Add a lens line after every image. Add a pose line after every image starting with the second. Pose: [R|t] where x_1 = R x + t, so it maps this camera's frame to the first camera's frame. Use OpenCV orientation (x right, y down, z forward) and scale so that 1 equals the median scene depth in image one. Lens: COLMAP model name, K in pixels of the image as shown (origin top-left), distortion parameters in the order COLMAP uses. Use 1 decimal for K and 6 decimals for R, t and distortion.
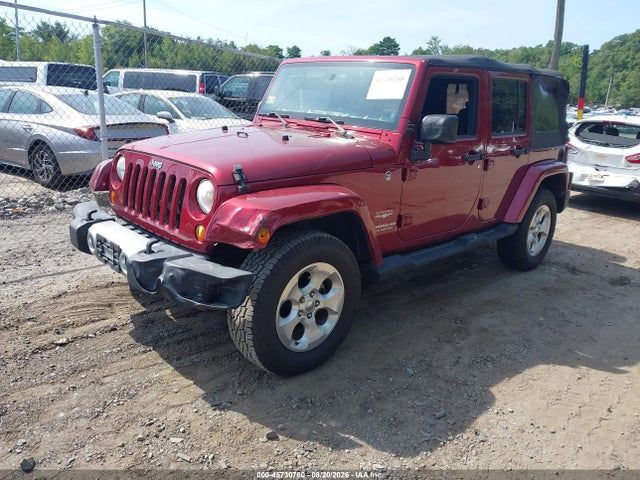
lens RADIAL K [[500.0, 0, 314.5], [0, 500.0, 234.1], [0, 0, 1]] dist [0.014555, -0.003494]
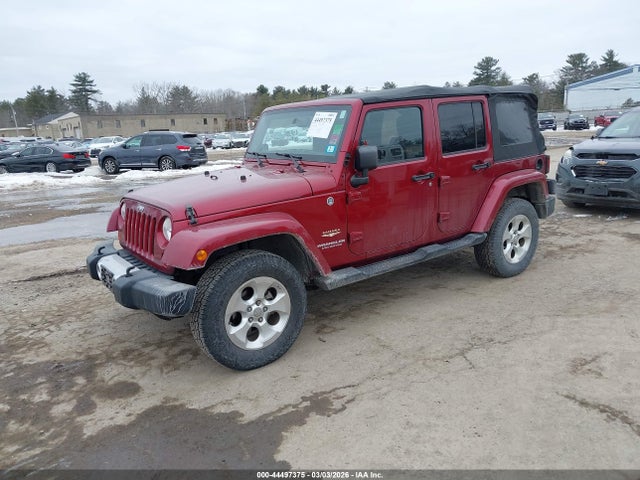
lens RADIAL K [[500.0, 0, 315.1], [0, 500.0, 237.2], [0, 0, 1]] dist [0.014555, -0.003494]
pose [[0.982285, -0.072157, -0.172942, 0.331141], [0.064640, 0.996719, -0.048715, 0.026776], [0.175889, 0.036673, 0.983727, -0.180867]]
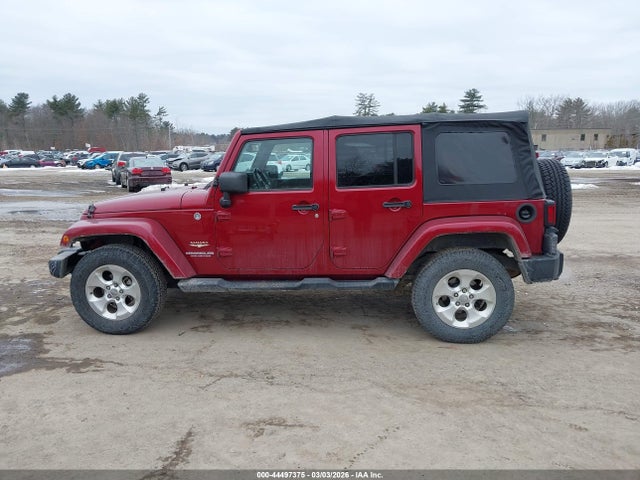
lens RADIAL K [[500.0, 0, 316.4], [0, 500.0, 242.1], [0, 0, 1]] dist [0.014555, -0.003494]
pose [[0.642264, 0.071142, -0.763175, 1.504806], [-0.150365, 0.988030, -0.034440, -0.051429], [0.751590, 0.136875, 0.645273, 0.385086]]
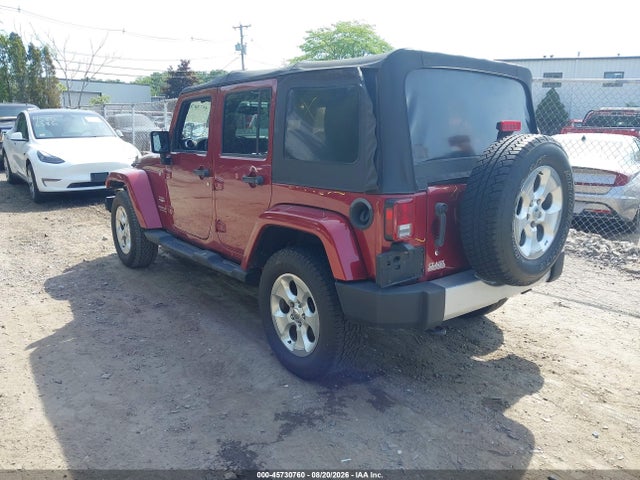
lens RADIAL K [[500.0, 0, 332.8], [0, 500.0, 241.8], [0, 0, 1]] dist [0.014555, -0.003494]
pose [[-0.074768, 0.169380, -0.982711, 1.696122], [-0.281945, 0.941669, 0.183757, -0.363366], [0.956513, 0.290810, -0.022651, 1.675142]]
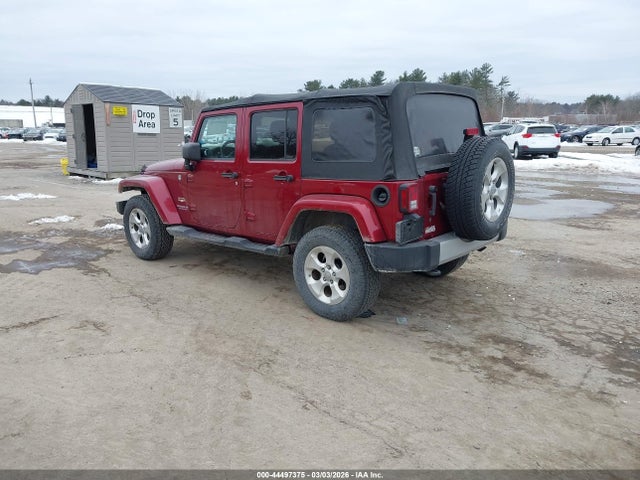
lens RADIAL K [[500.0, 0, 321.7], [0, 500.0, 243.5], [0, 0, 1]] dist [0.014555, -0.003494]
pose [[0.057595, 0.169248, -0.983889, 2.089450], [-0.245309, 0.957710, 0.150385, -0.300318], [0.967732, 0.232696, 0.096677, 1.450143]]
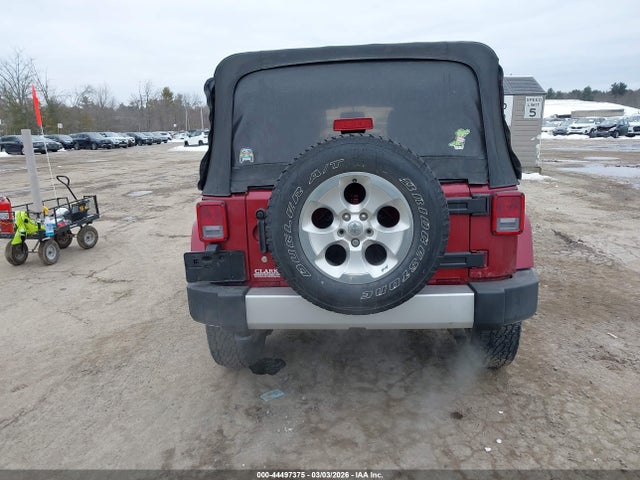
lens RADIAL K [[500.0, 0, 311.2], [0, 500.0, 239.5], [0, 0, 1]] dist [0.014555, -0.003494]
pose [[-0.760218, 0.109143, -0.640435, 1.283090], [-0.174105, 0.915502, 0.362689, -0.600742], [0.625905, 0.387225, -0.676979, 2.483648]]
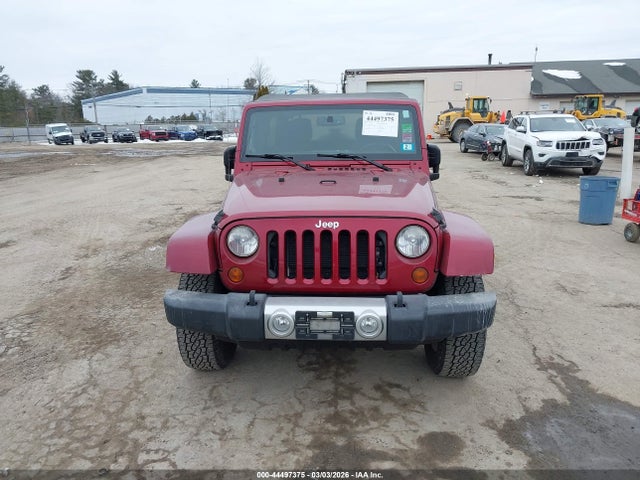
lens RADIAL K [[500.0, 0, 311.0], [0, 500.0, 234.4], [0, 0, 1]] dist [0.014555, -0.003494]
pose [[0.744541, -0.219217, 0.630558, -0.911925], [0.235297, 0.970105, 0.059431, -0.176832], [-0.624736, 0.104119, 0.773863, 0.253373]]
